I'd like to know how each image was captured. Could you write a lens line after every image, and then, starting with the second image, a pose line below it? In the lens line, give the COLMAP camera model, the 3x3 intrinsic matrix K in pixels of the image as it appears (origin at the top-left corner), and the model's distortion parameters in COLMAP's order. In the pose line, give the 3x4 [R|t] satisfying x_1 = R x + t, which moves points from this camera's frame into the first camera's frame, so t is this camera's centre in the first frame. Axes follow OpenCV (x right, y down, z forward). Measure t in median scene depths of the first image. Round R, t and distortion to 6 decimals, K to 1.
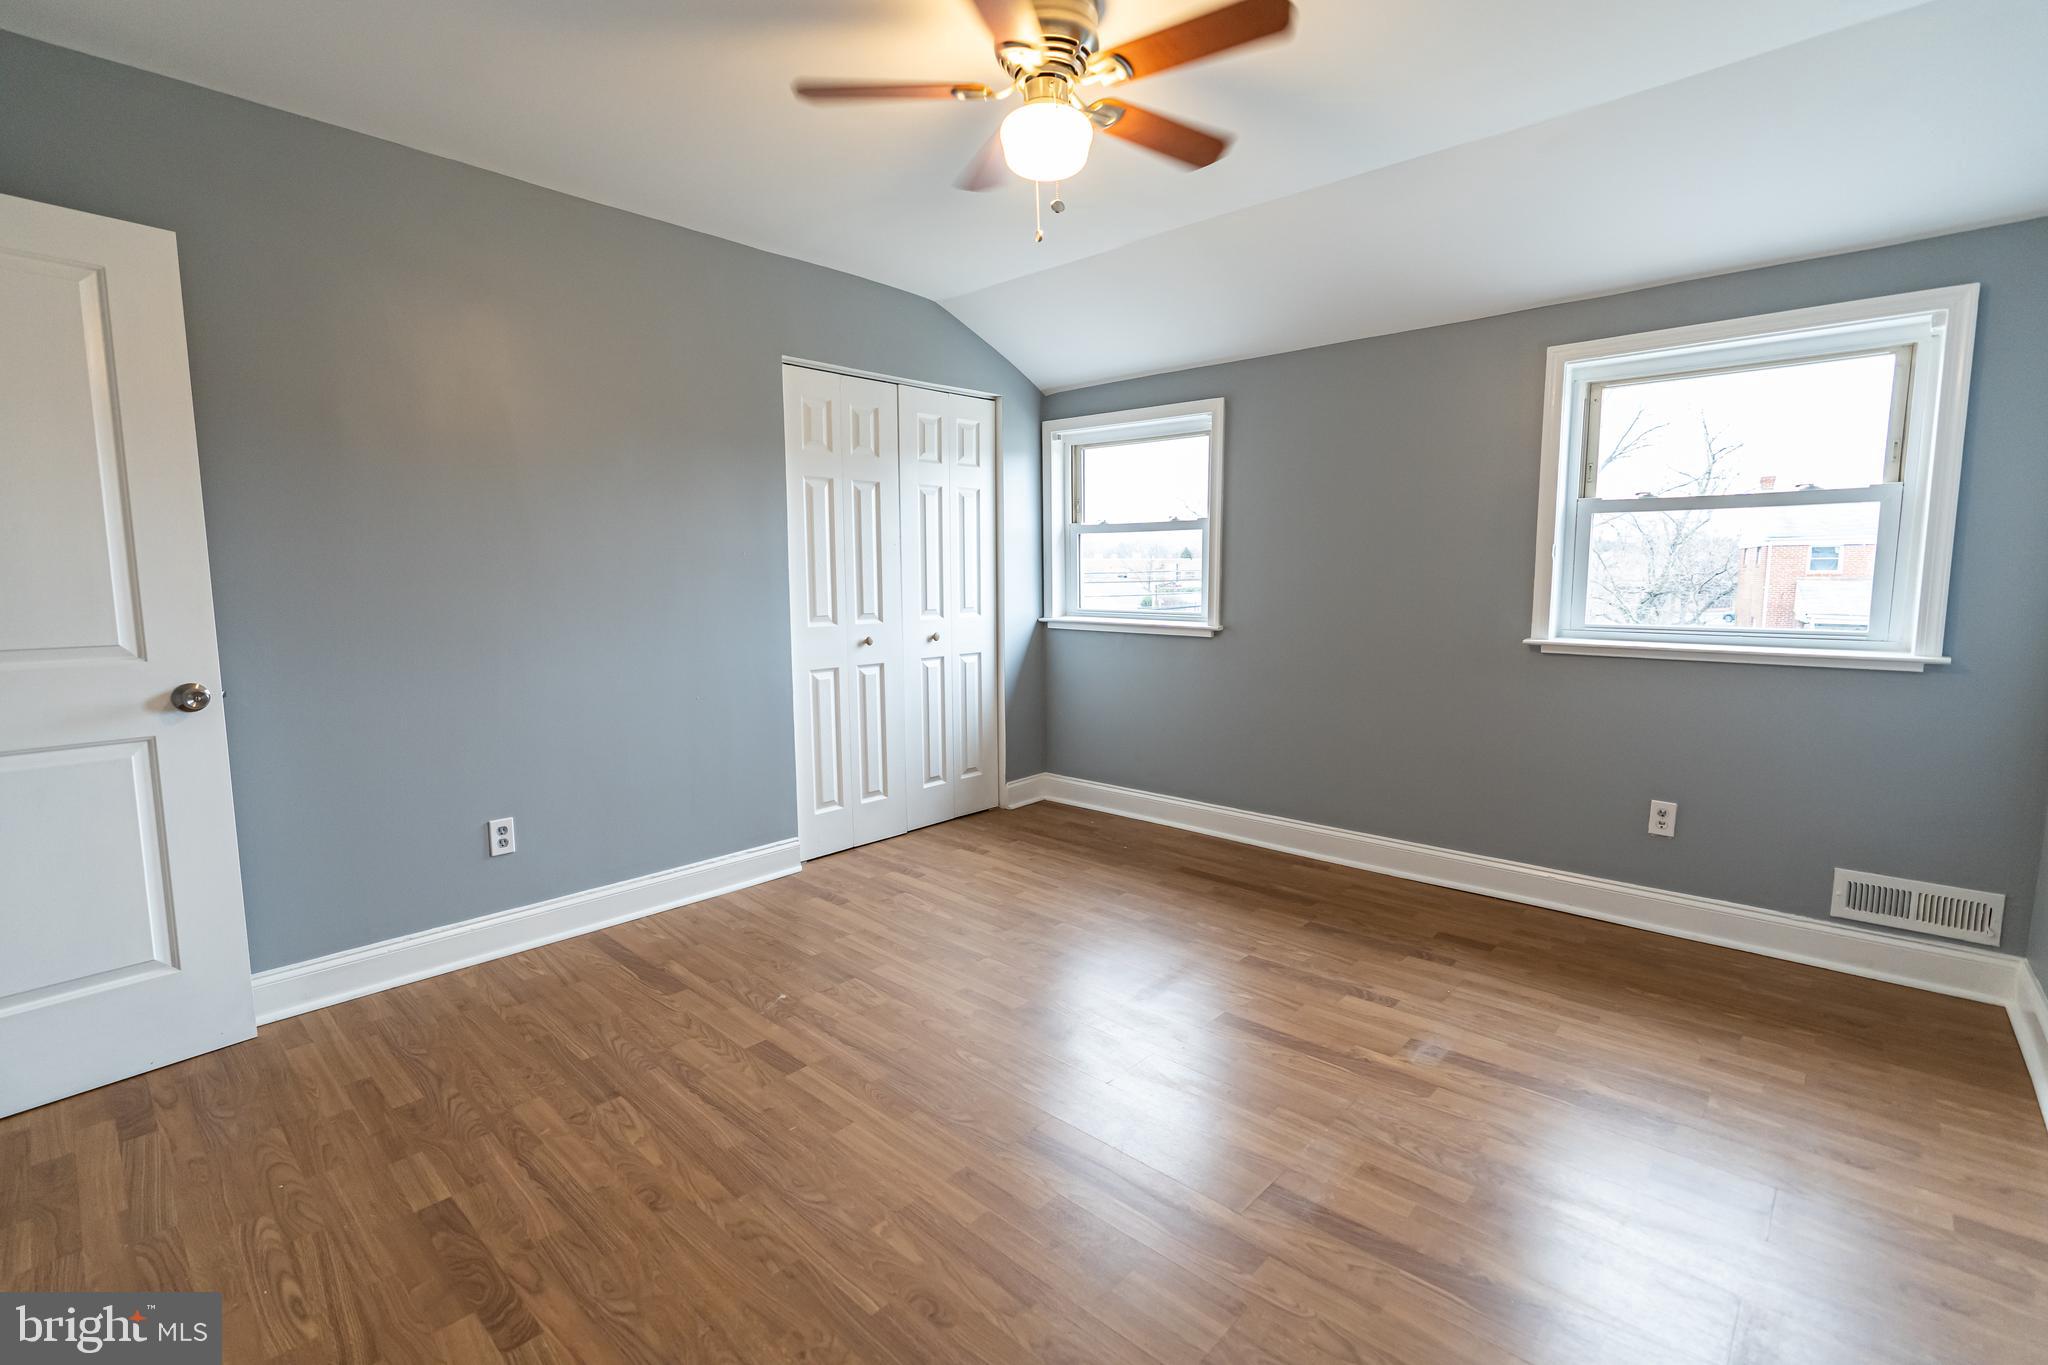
lens RADIAL K [[915.2, 0, 1036.4], [0, 915.2, 675.2], [0, 0, 1]] dist [-0.012139, 0.004640]
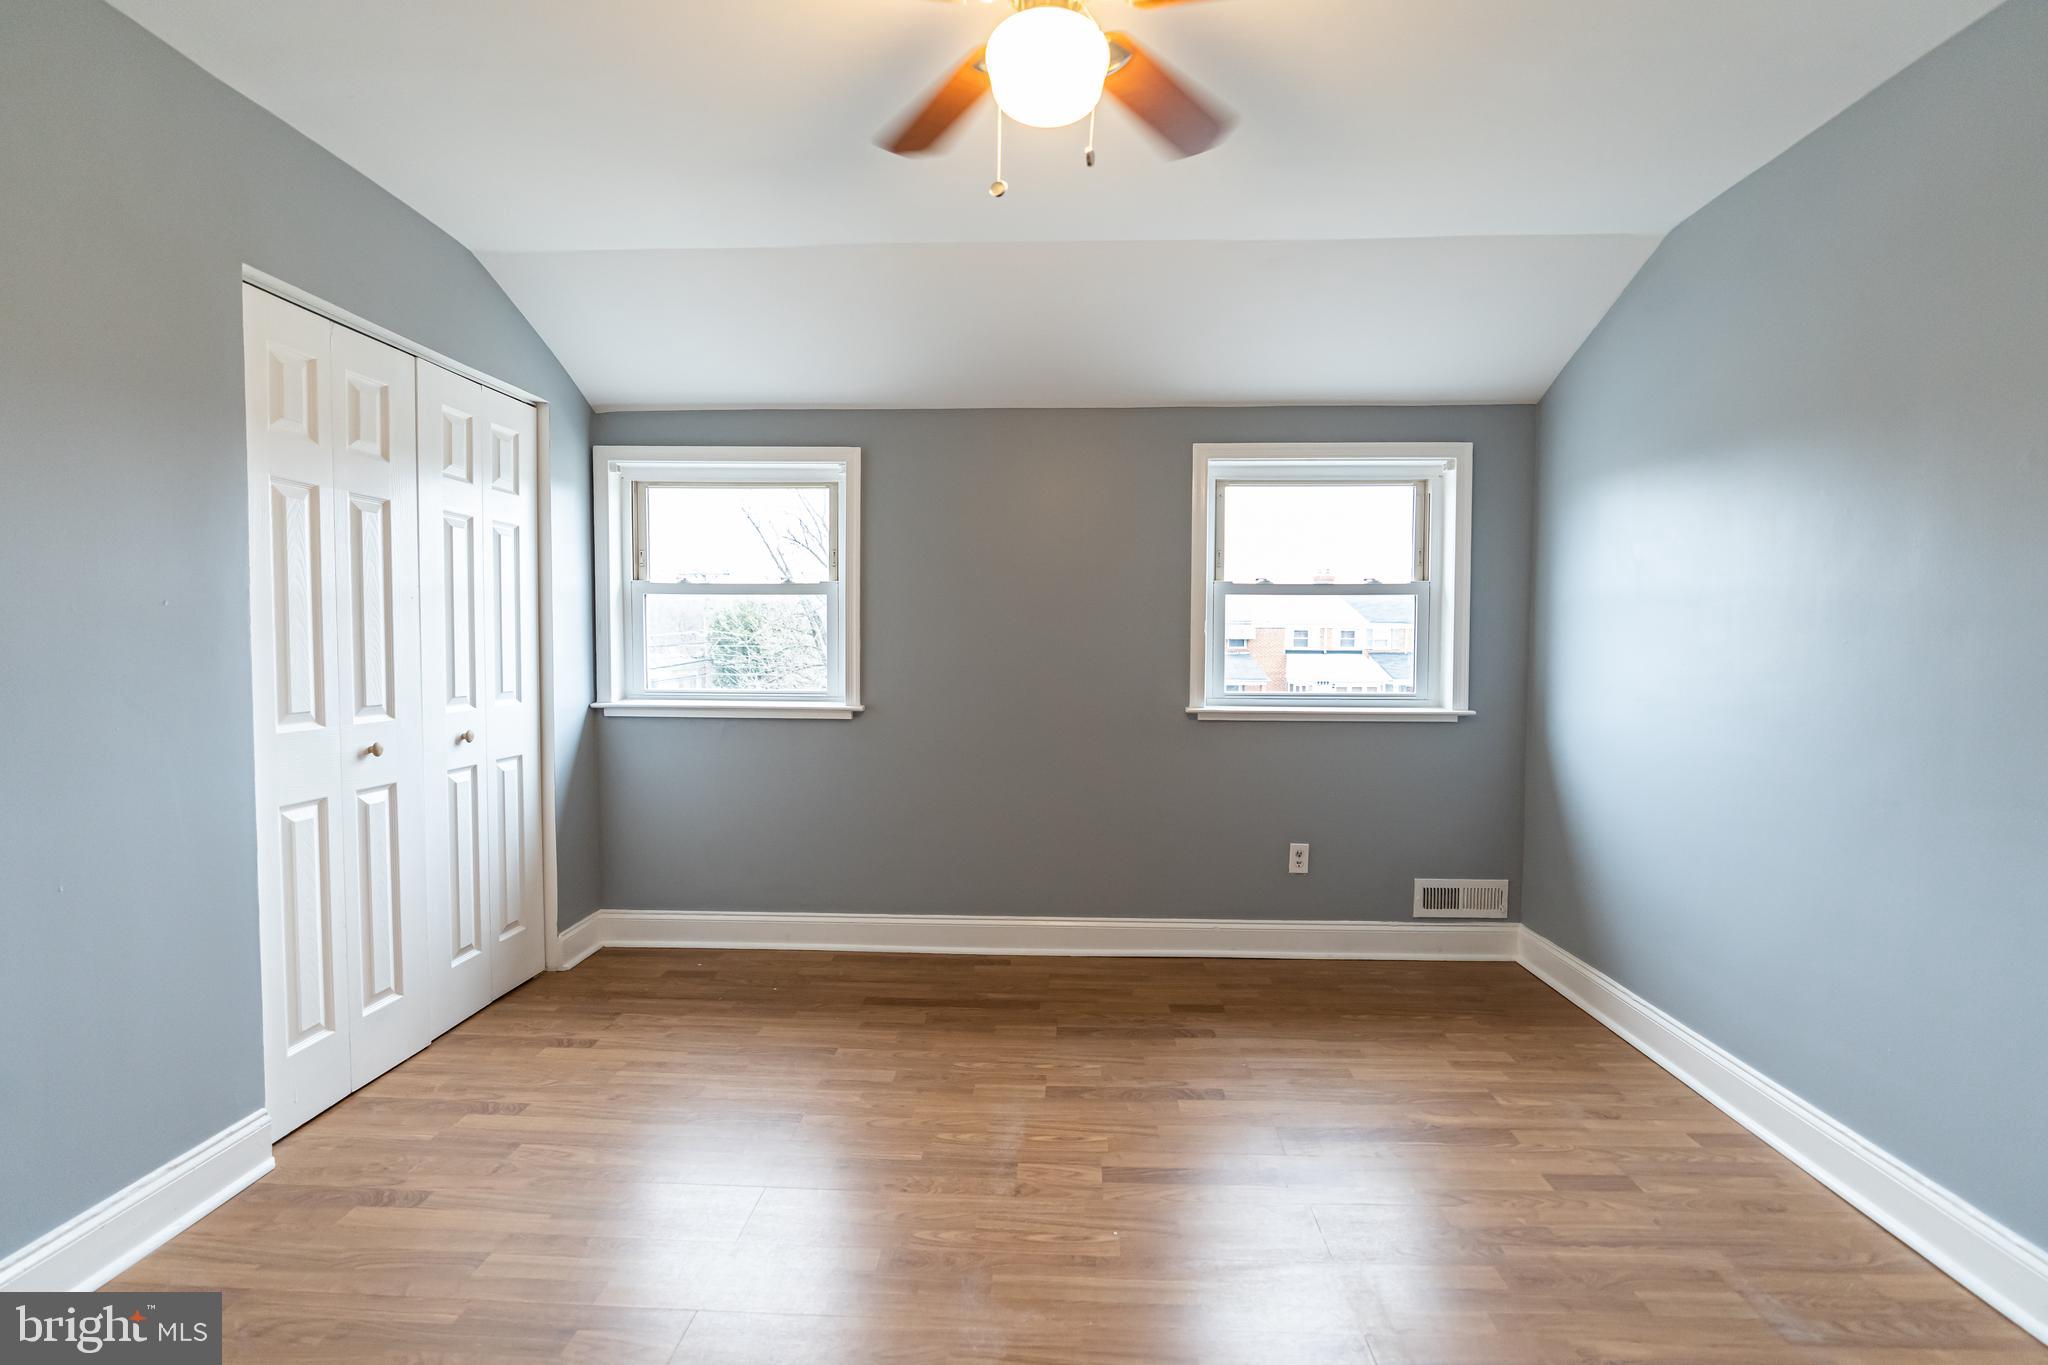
lens RADIAL K [[914.3, 0, 1035.2], [0, 914.3, 678.7], [0, 0, 1]] dist [-0.007988, 0.001127]
pose [[0.767080, -0.016490, 0.641340, -0.236603], [0.064874, 0.996539, -0.051970, -0.024181], [-0.638263, 0.081471, 0.765495, 0.233045]]
